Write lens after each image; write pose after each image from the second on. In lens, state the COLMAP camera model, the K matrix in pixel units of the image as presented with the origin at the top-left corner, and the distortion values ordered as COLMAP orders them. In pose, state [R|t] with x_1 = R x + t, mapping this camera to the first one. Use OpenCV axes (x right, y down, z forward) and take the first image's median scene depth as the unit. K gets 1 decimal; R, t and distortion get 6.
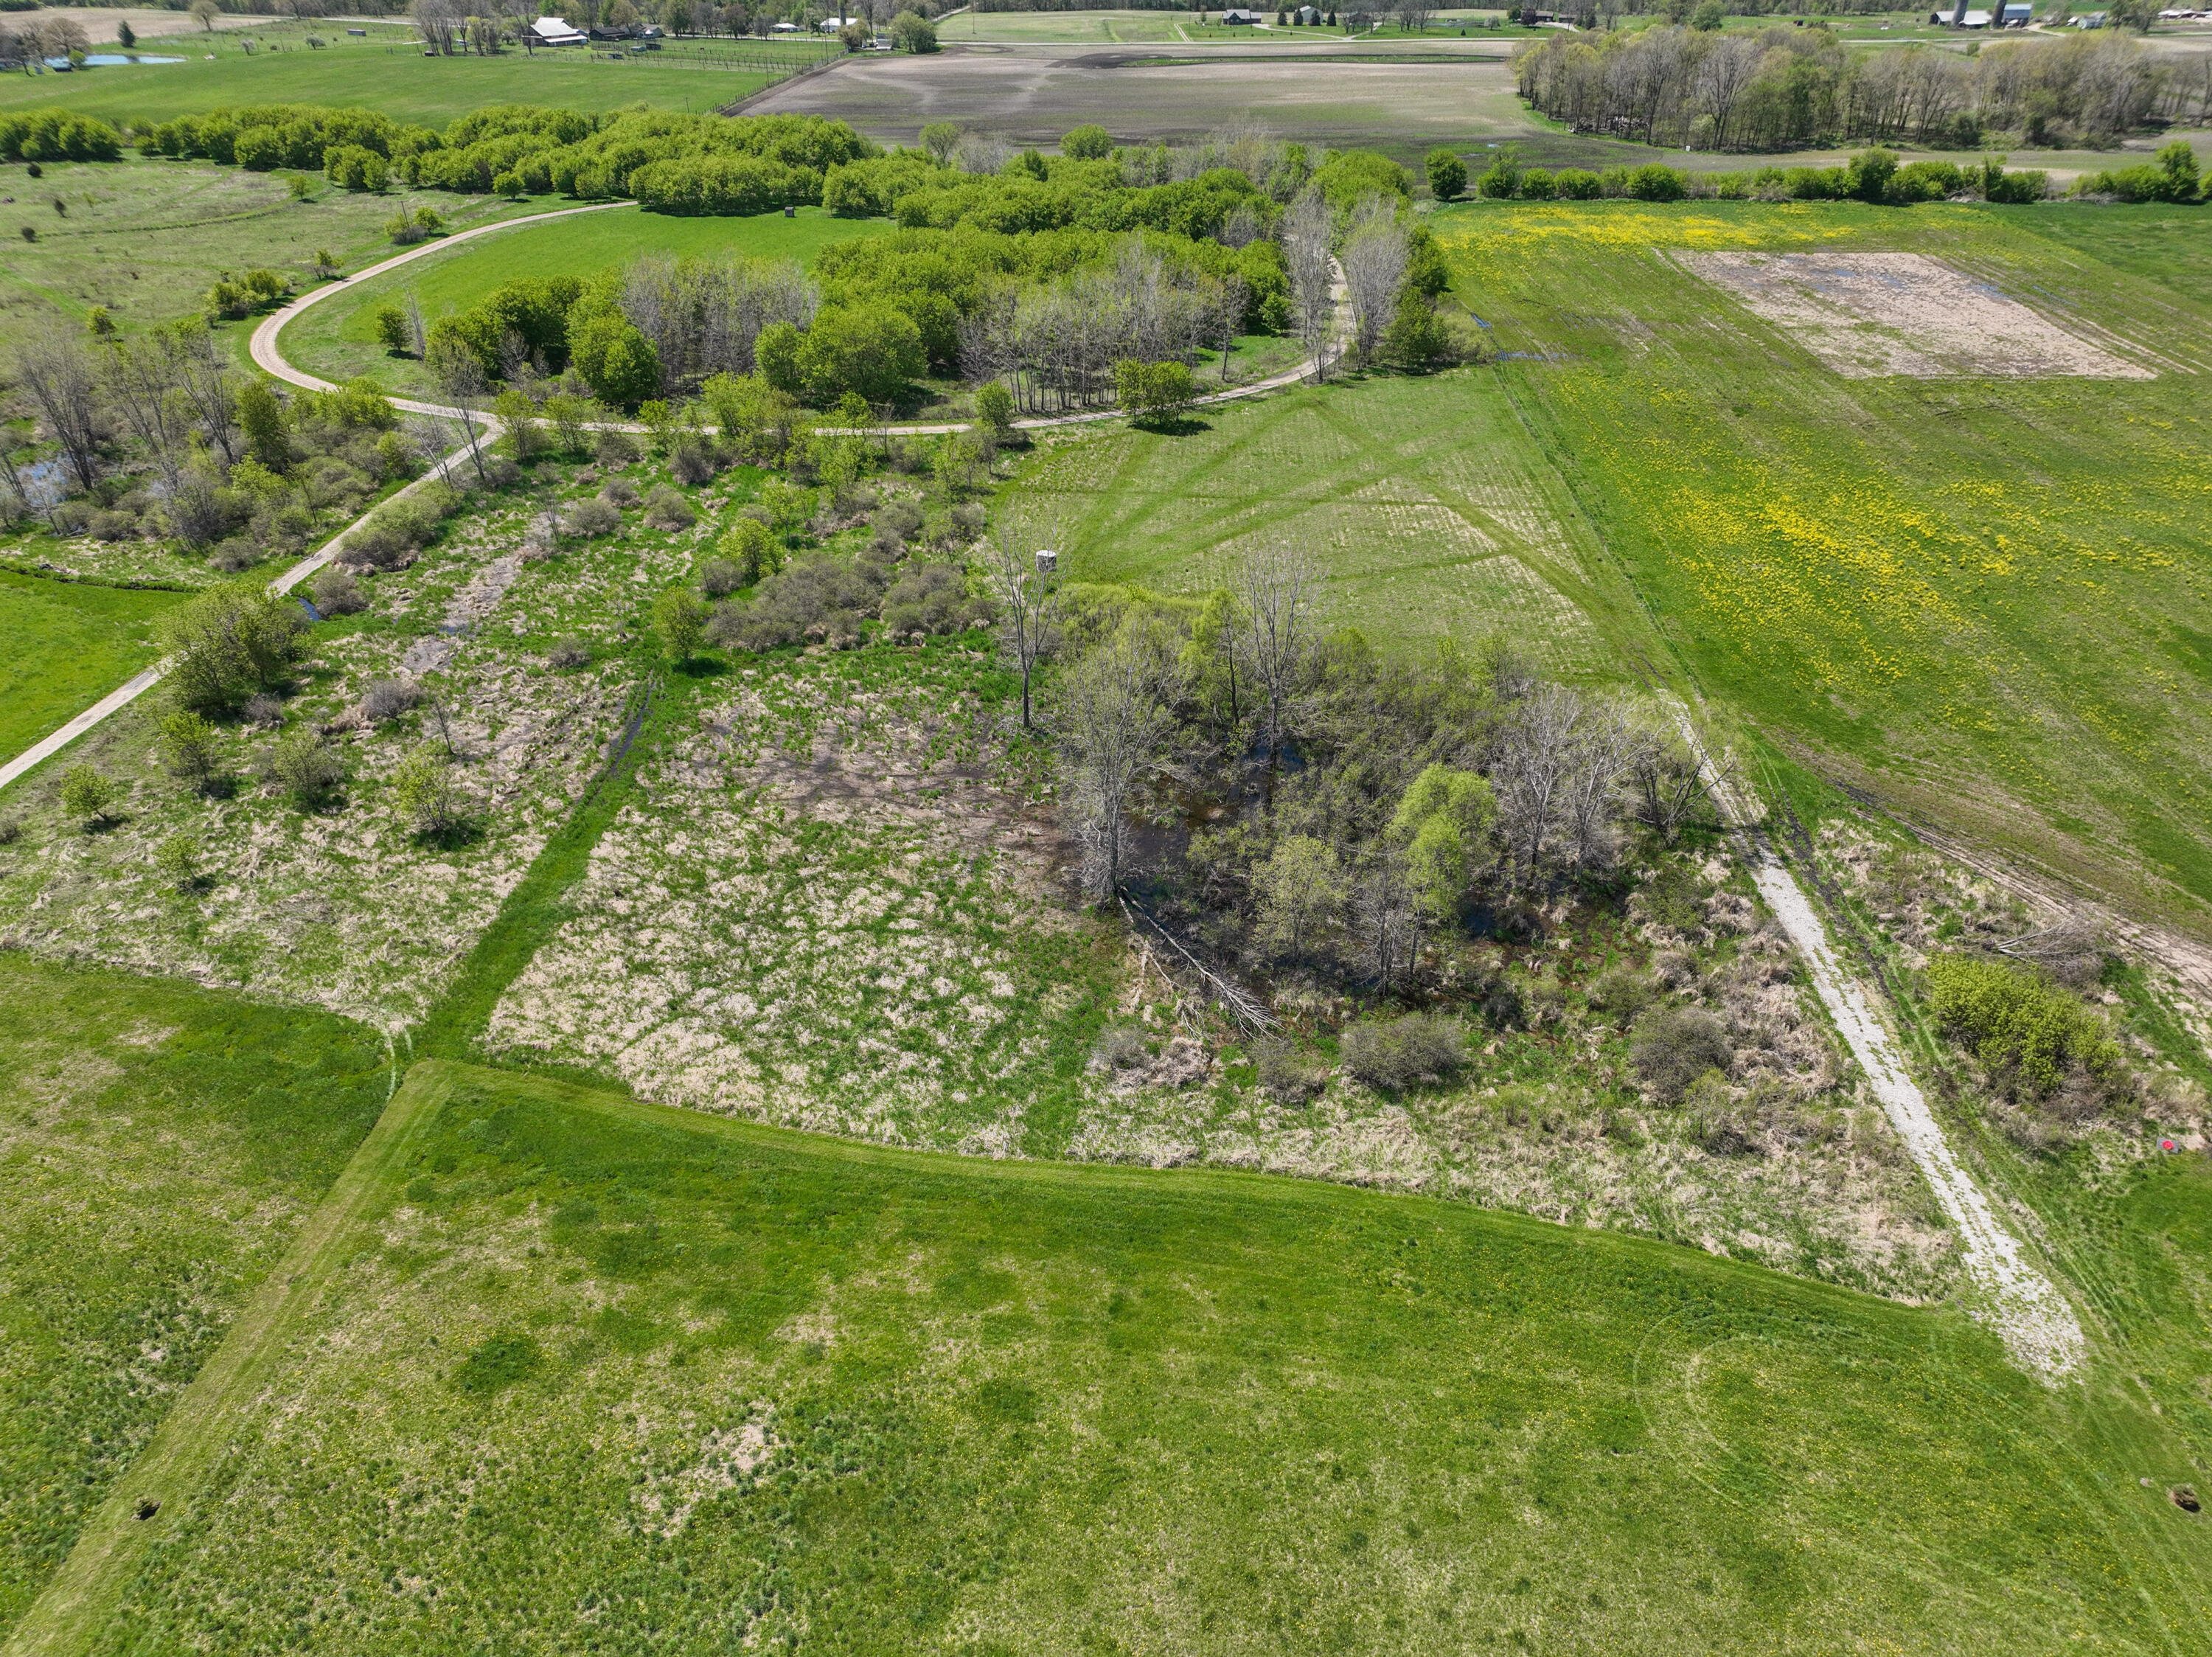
lens RADIAL K [[1578.3, 0, 1106.0], [0, 1578.3, 828.5], [0, 0, 1]] dist [-0.008951, 0.029411]
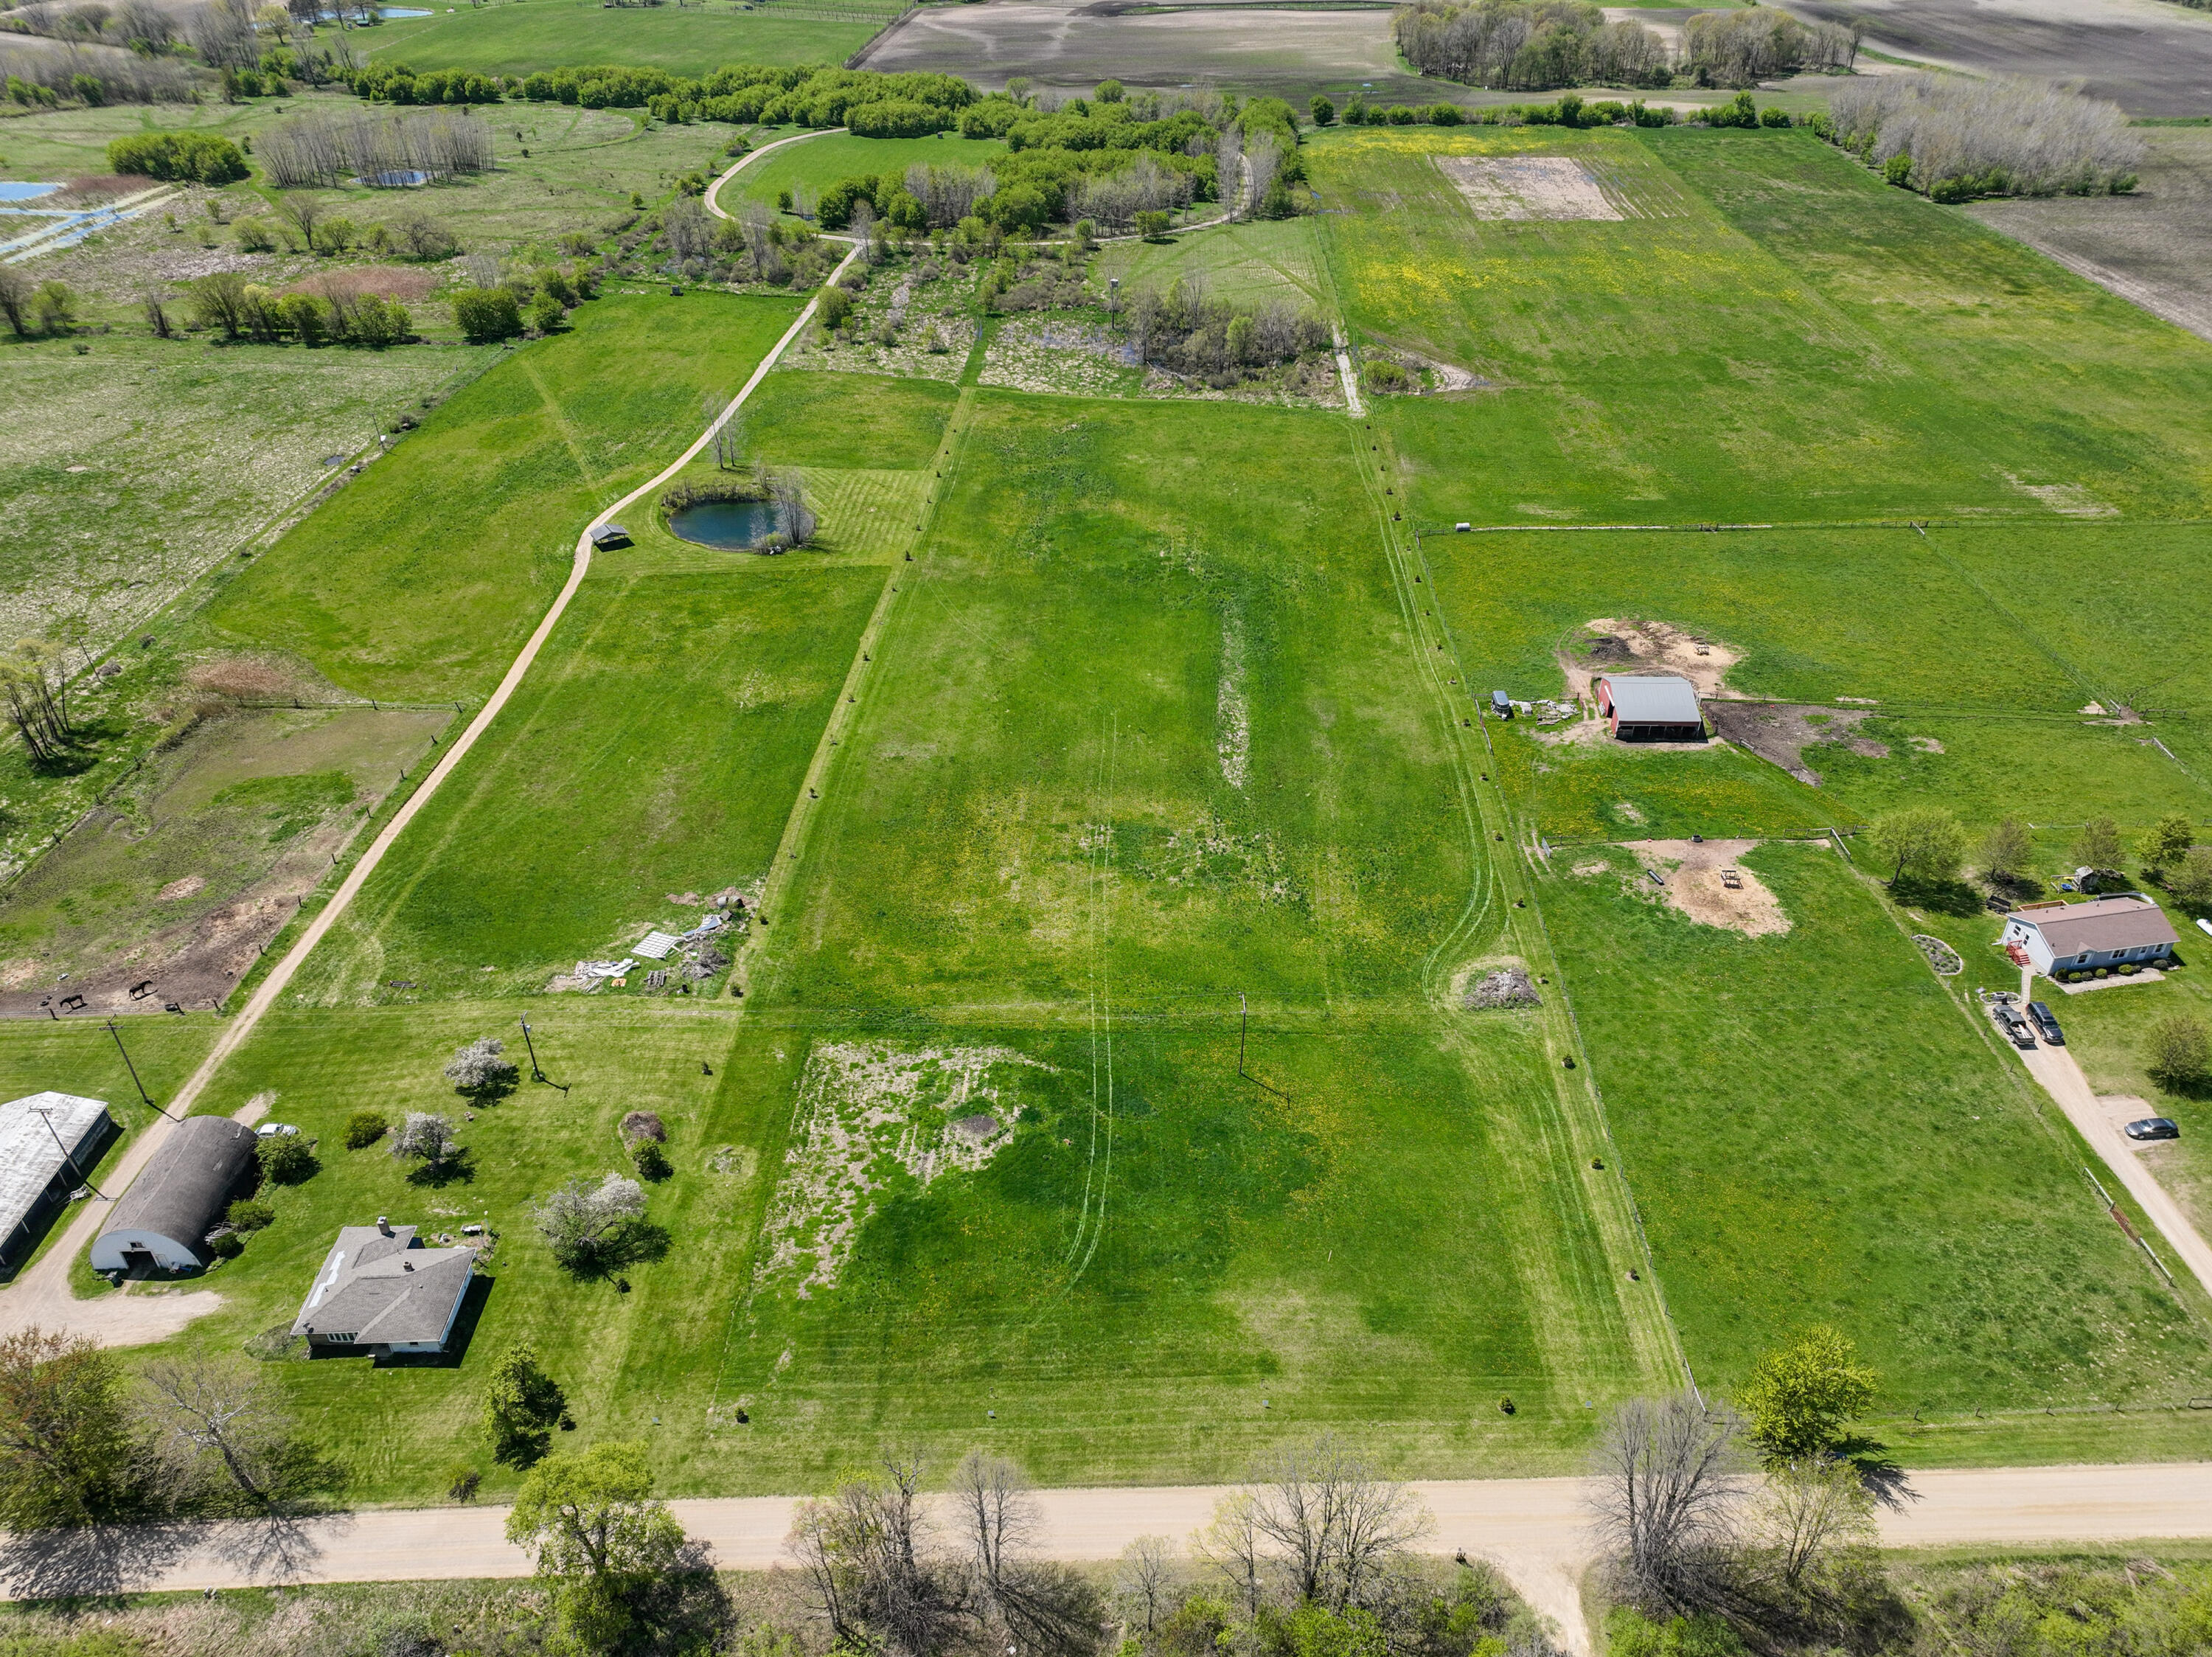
lens RADIAL K [[1578.3, 0, 1106.0], [0, 1578.3, 828.5], [0, 0, 1]] dist [-0.008951, 0.029411]
pose [[0.999951, -0.007473, 0.006439, -0.047886], [0.007085, 0.998277, 0.058243, 0.374302], [-0.006864, -0.058194, 0.998282, -1.076606]]
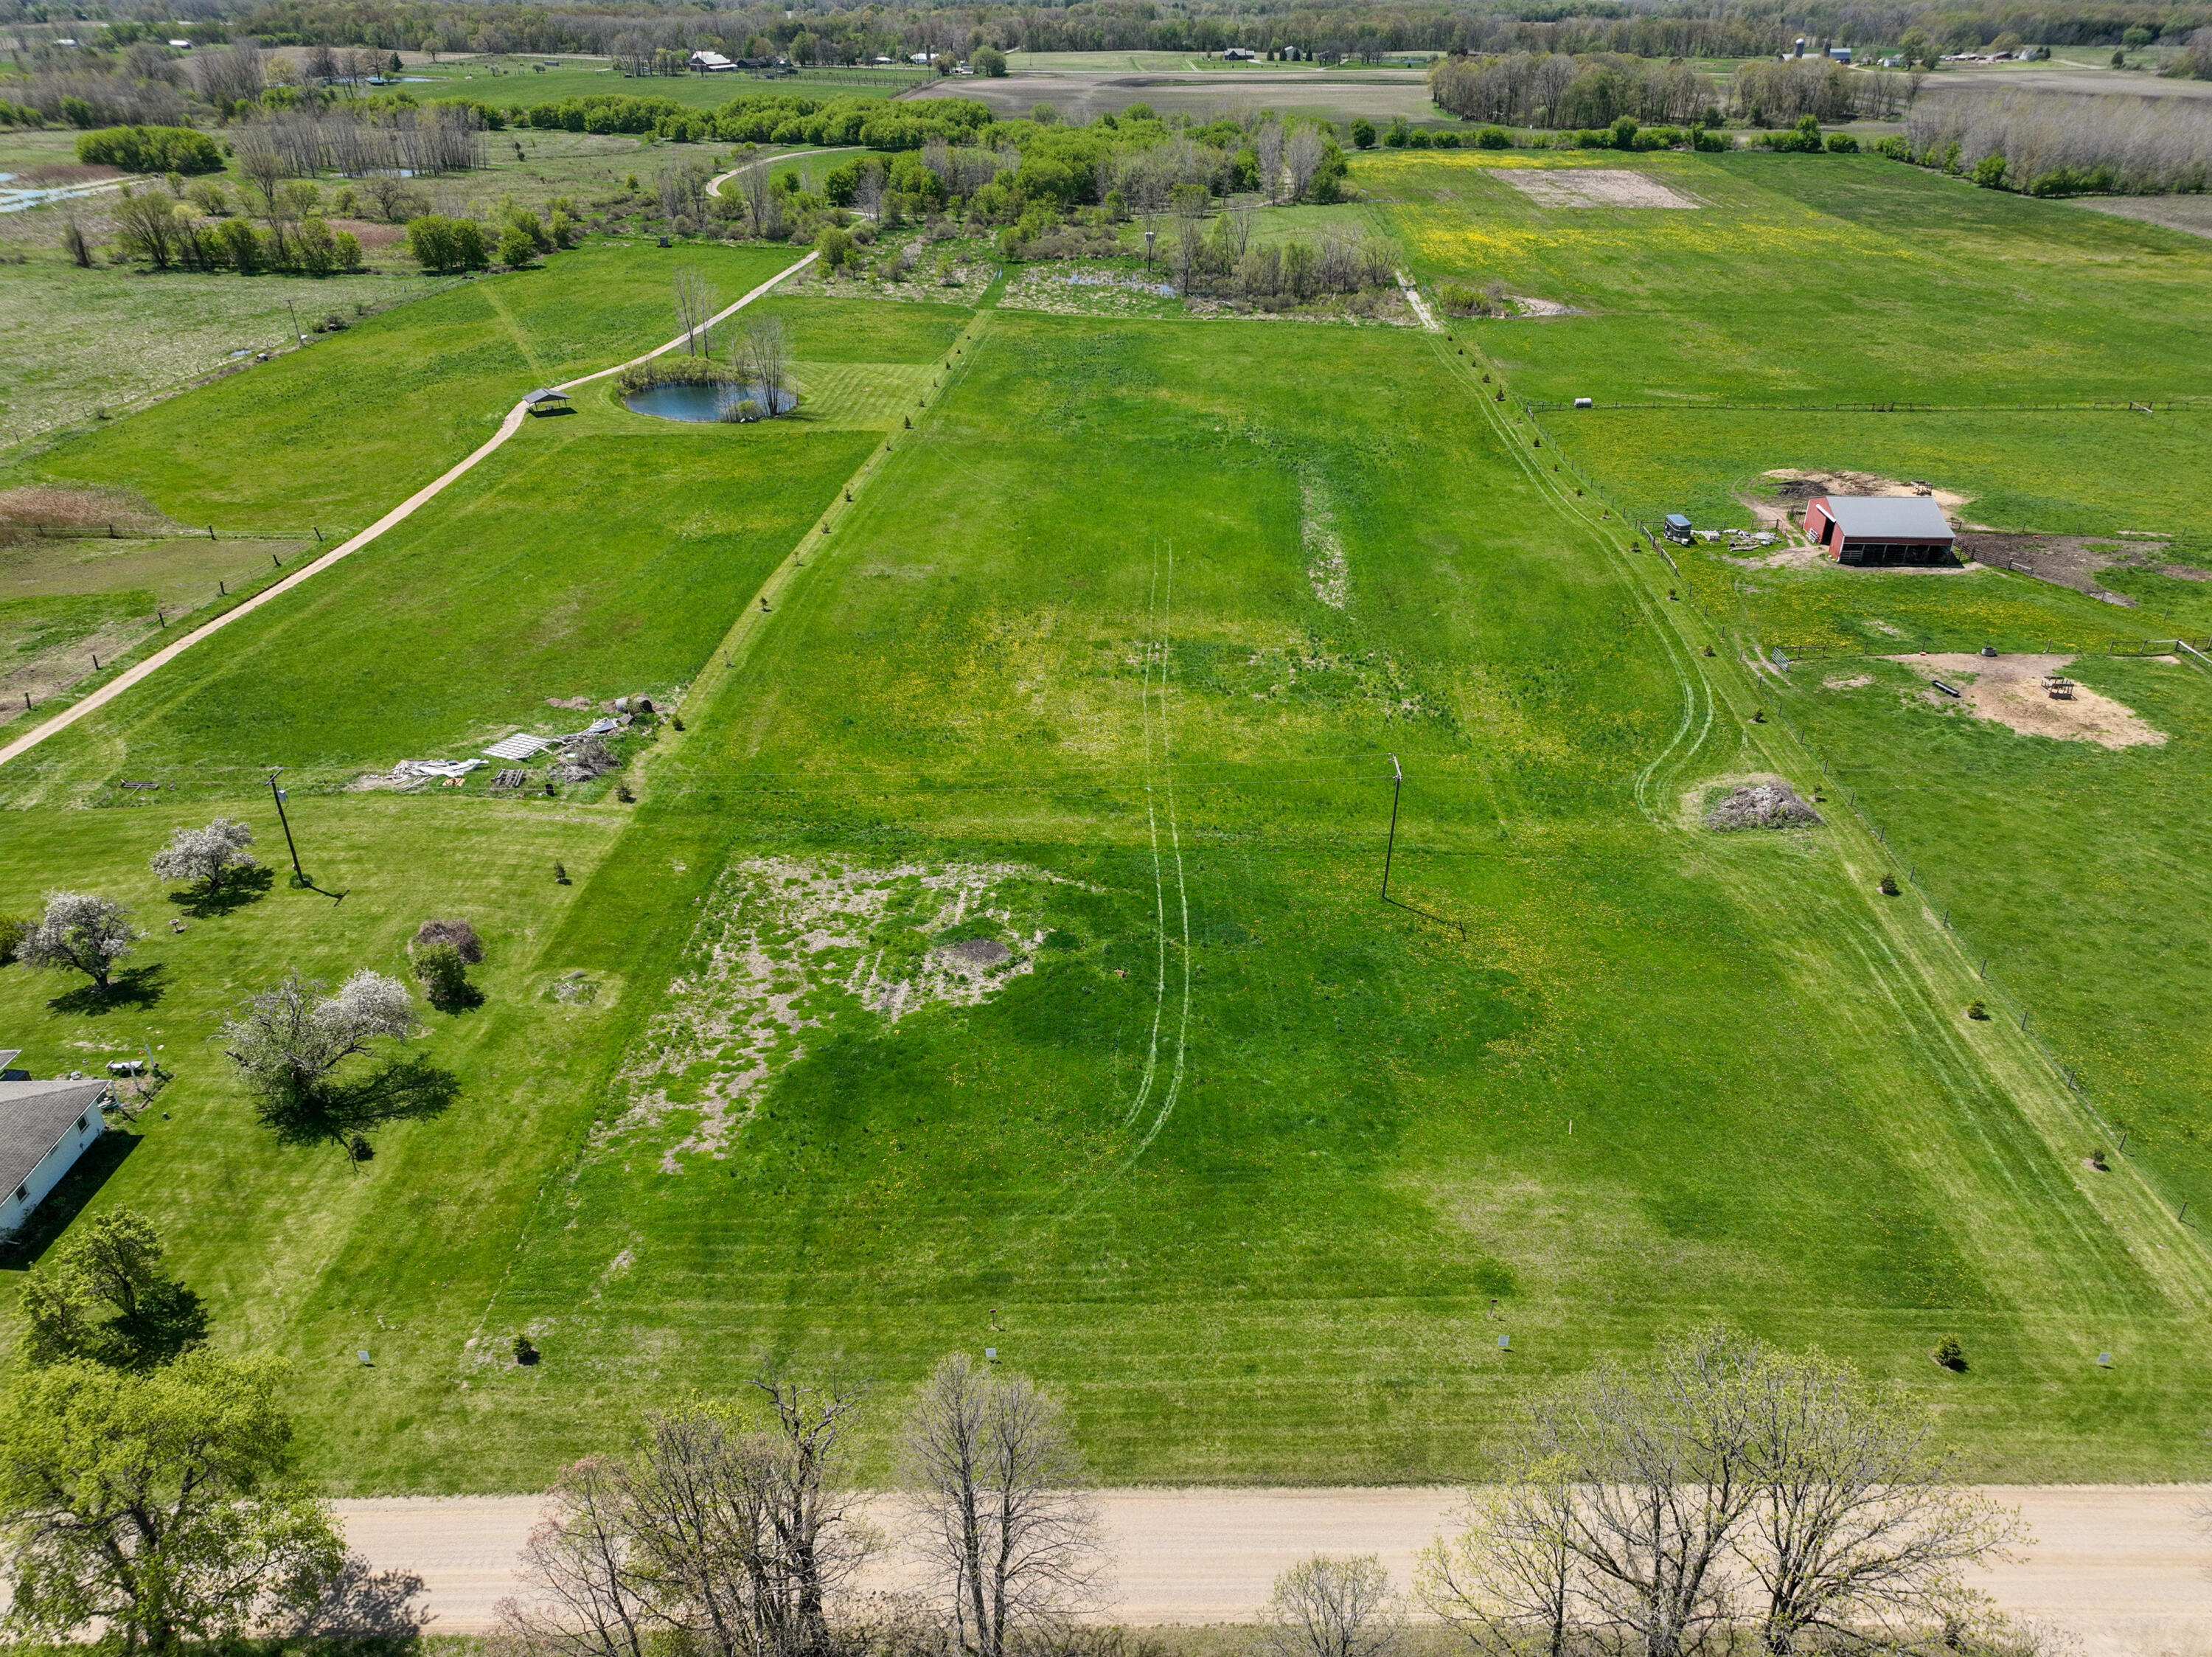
lens RADIAL K [[1578.3, 0, 1106.0], [0, 1578.3, 828.5], [0, 0, 1]] dist [-0.008951, 0.029411]
pose [[0.999989, 0.004651, 0.000278, -0.063360], [-0.004641, 0.999530, -0.030288, 0.505701], [-0.000418, 0.030287, 0.999541, -0.860827]]
